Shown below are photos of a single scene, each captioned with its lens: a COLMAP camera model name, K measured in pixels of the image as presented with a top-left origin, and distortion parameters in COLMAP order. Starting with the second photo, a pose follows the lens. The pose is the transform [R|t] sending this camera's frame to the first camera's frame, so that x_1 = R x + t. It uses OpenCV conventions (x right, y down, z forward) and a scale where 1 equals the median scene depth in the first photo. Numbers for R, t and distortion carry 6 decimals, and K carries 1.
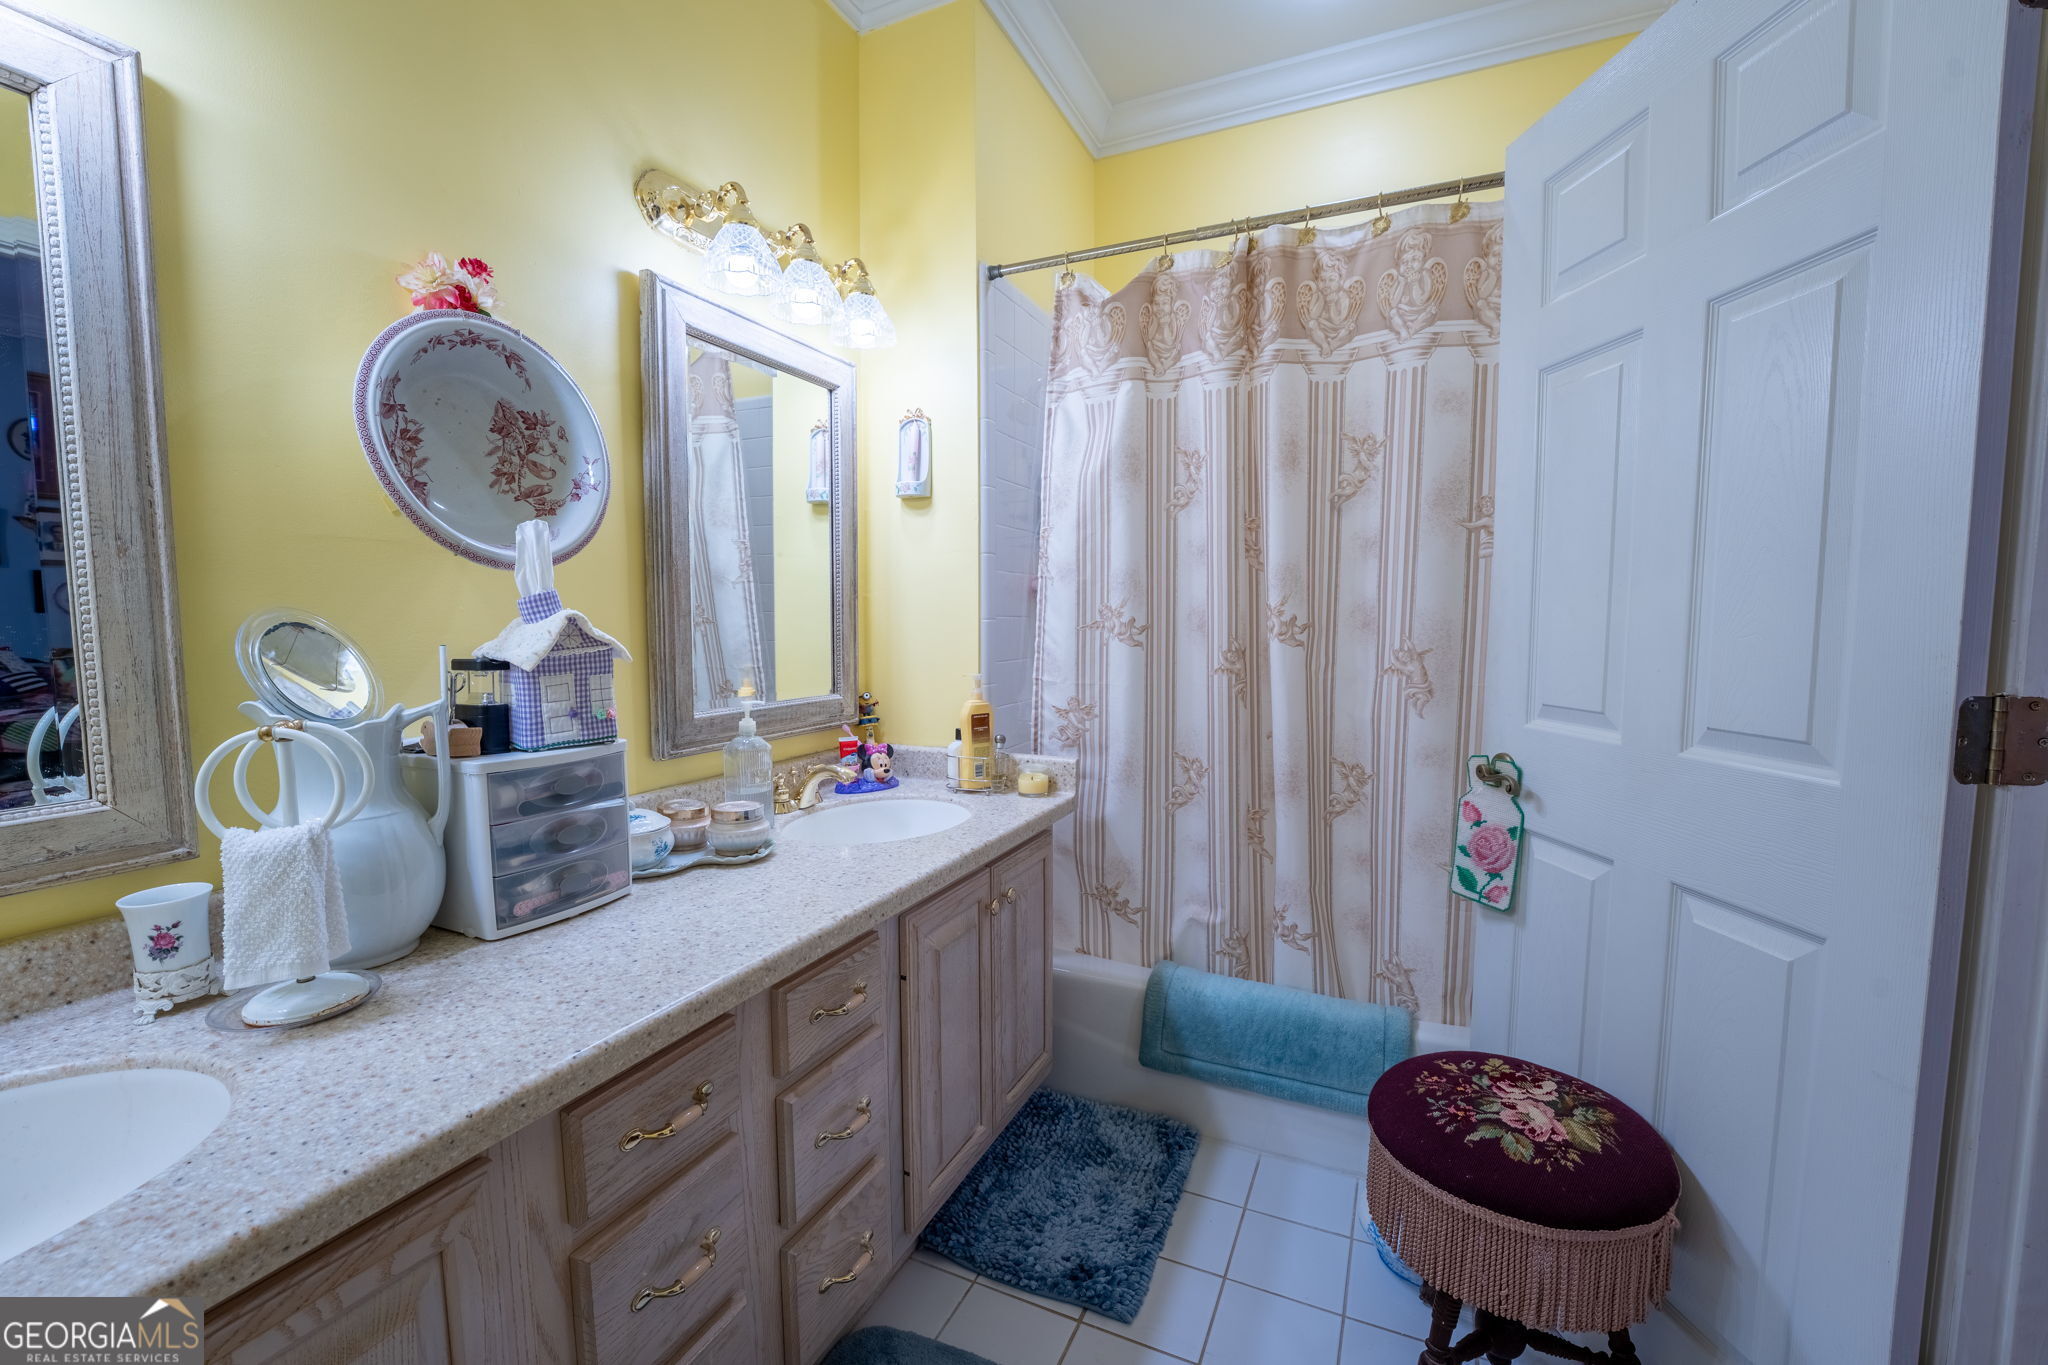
lens RADIAL K [[852.1, 0, 998.8], [0, 852.1, 688.2], [0, 0, 1]] dist [-0.027321, 0.003197]
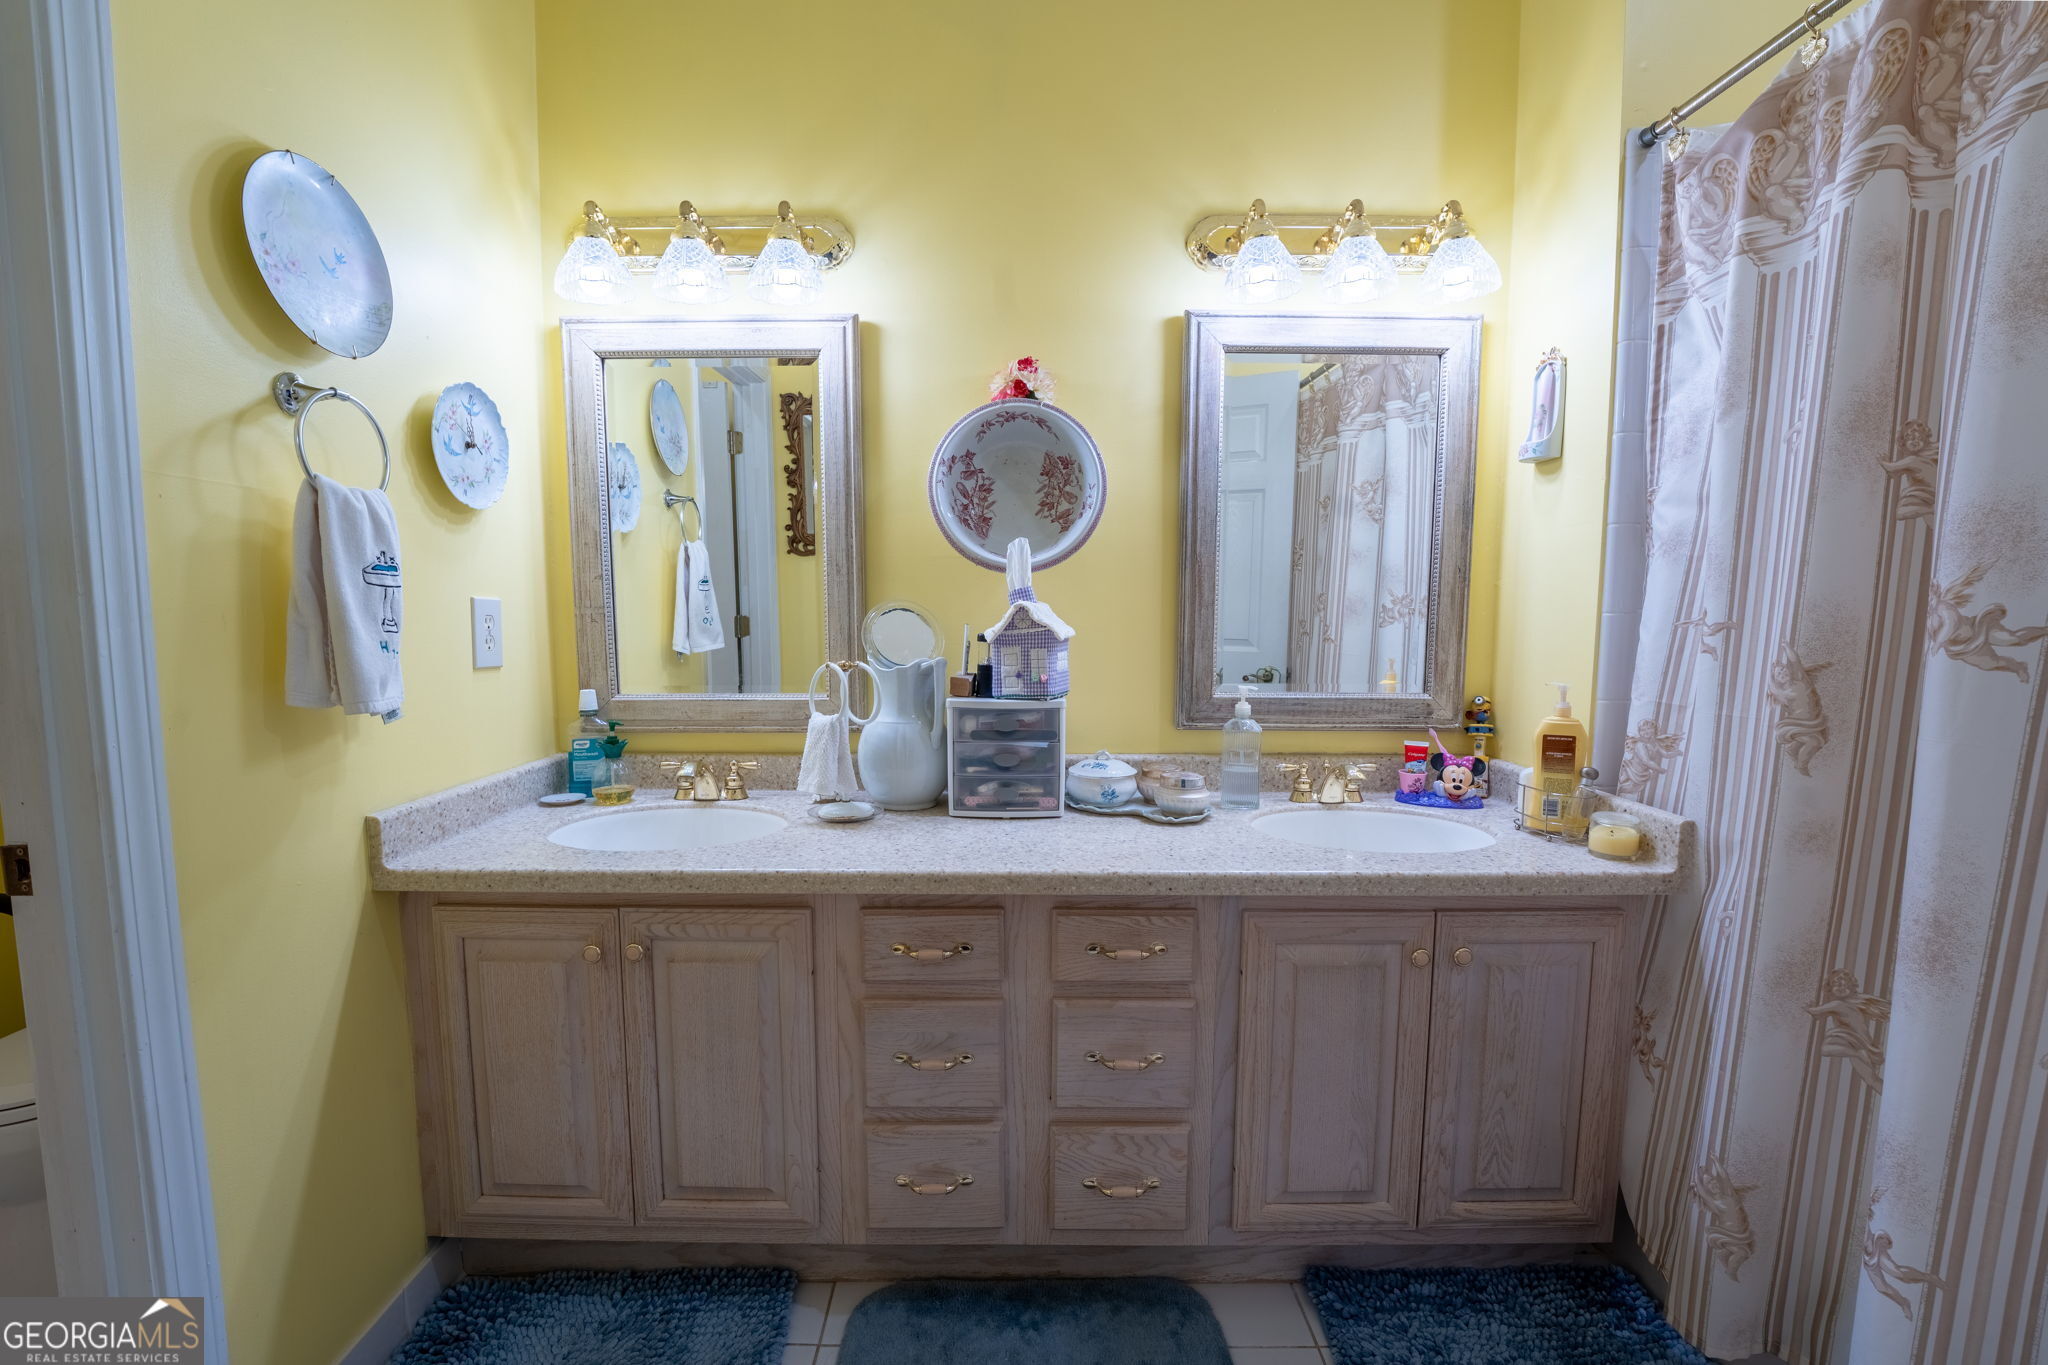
lens RADIAL K [[852.1, 0, 998.8], [0, 852.1, 688.2], [0, 0, 1]] dist [-0.027321, 0.003197]
pose [[0.429282, 0.088567, -0.898818, 0.607300], [-0.078625, 0.995067, 0.060499, -0.025364], [0.899742, 0.044698, 0.434128, 0.291727]]
